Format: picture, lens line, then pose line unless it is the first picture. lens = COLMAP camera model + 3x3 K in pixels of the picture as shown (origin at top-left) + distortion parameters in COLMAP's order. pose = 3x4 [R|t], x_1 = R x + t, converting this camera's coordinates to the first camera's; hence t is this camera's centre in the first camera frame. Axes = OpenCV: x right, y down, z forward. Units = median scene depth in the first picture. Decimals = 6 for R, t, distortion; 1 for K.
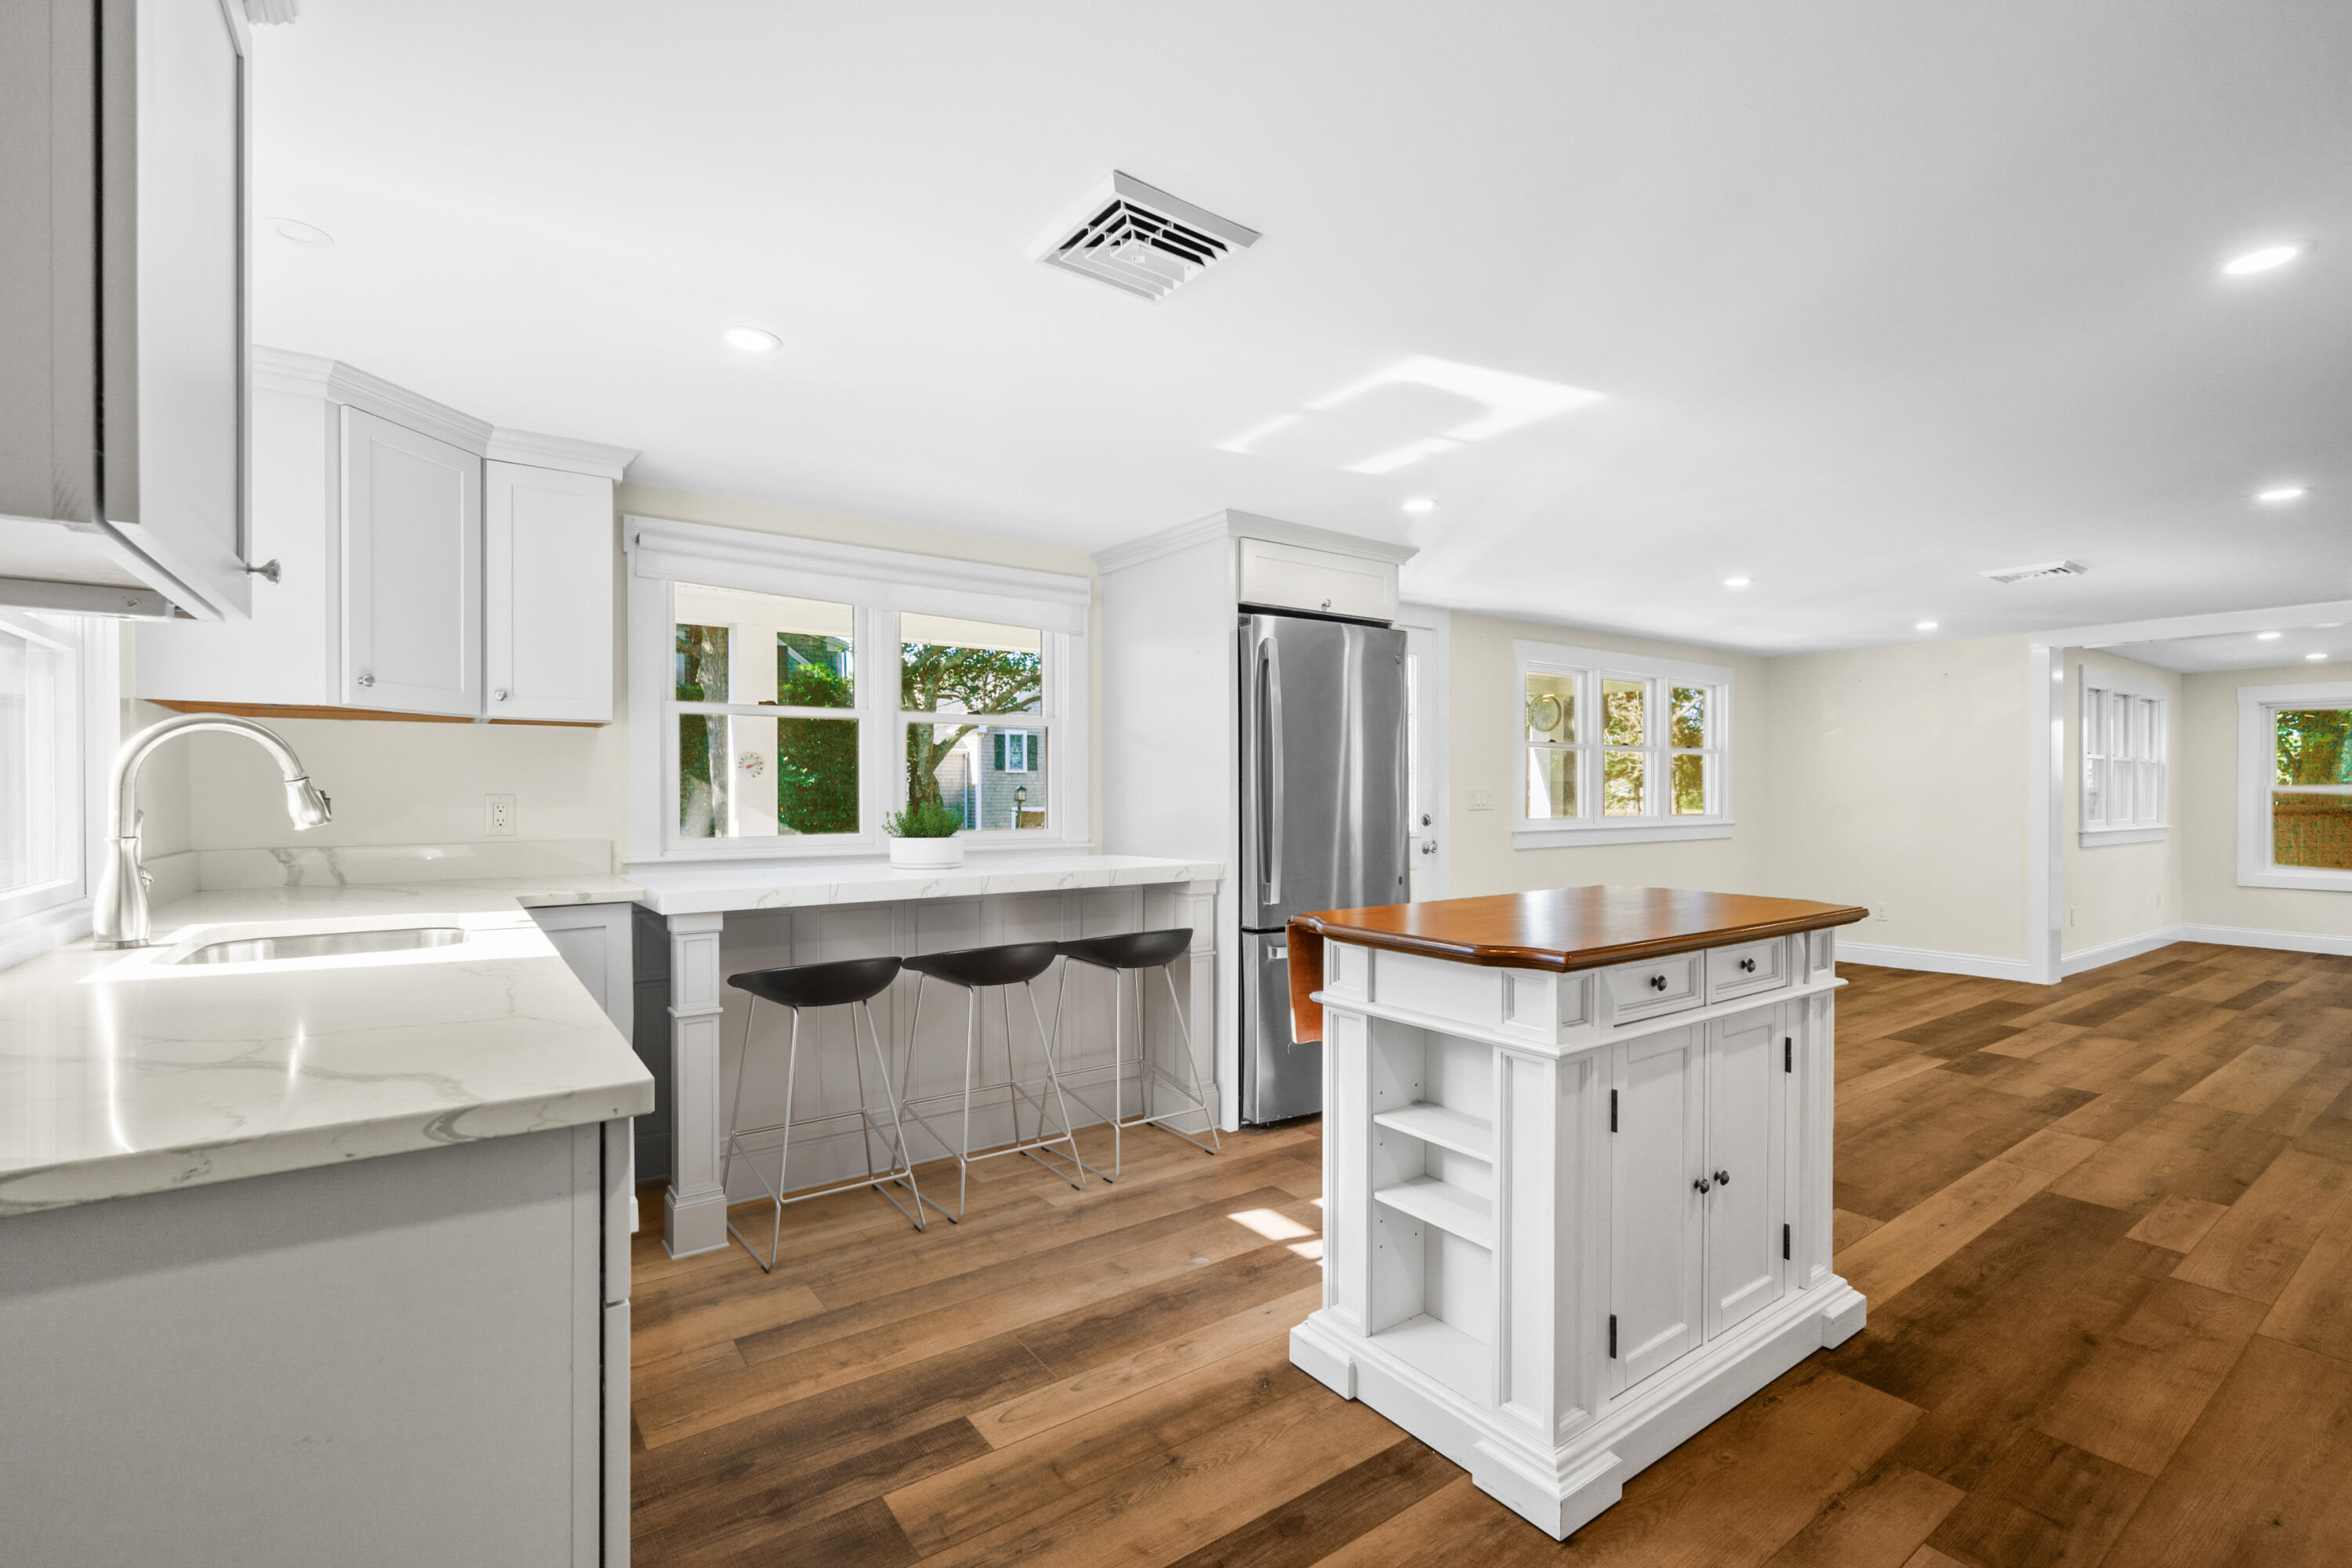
lens RADIAL K [[1041.6, 0, 1178.4], [0, 1041.6, 797.1], [0, 0, 1]] dist [-0.000666, -0.001295]
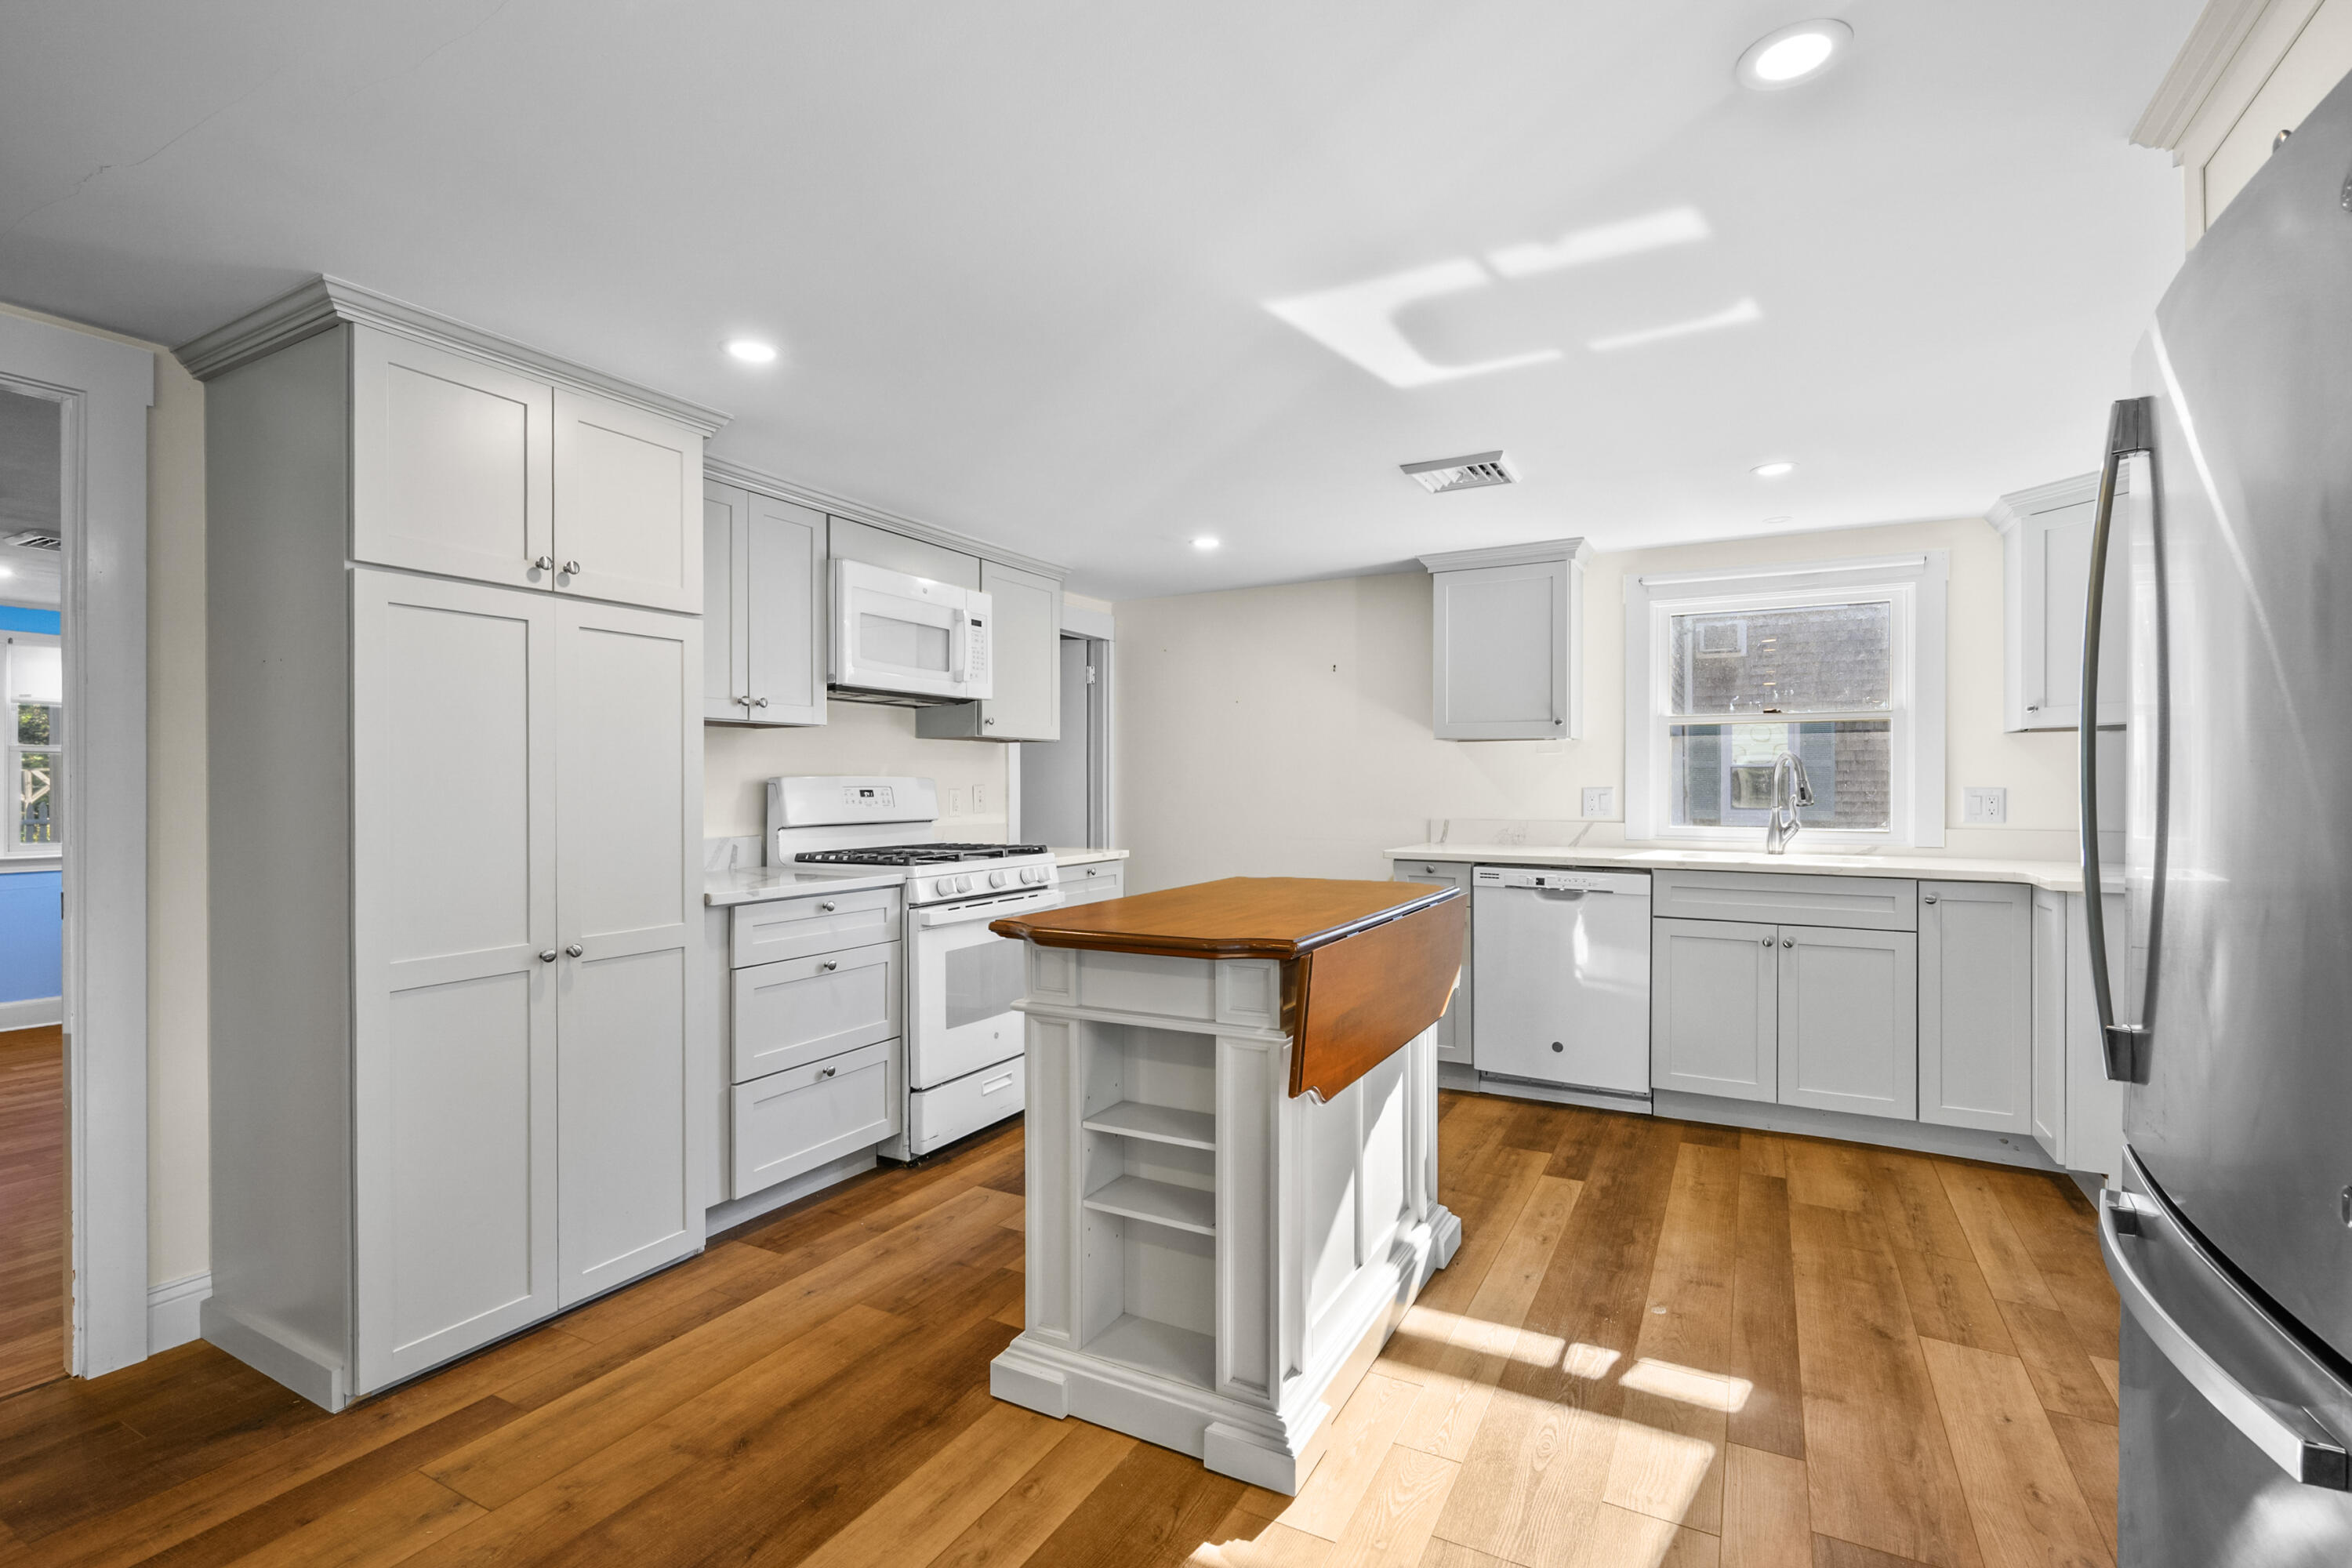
lens RADIAL K [[1041.6, 0, 1179.4], [0, 1041.6, 785.5], [0, 0, 1]] dist [-0.000666, -0.001295]
pose [[-0.901266, -0.001979, -0.433263, 0.392959], [-0.004357, 0.999980, 0.004496, -0.005898], [0.433245, 0.005940, -0.901257, 0.812402]]
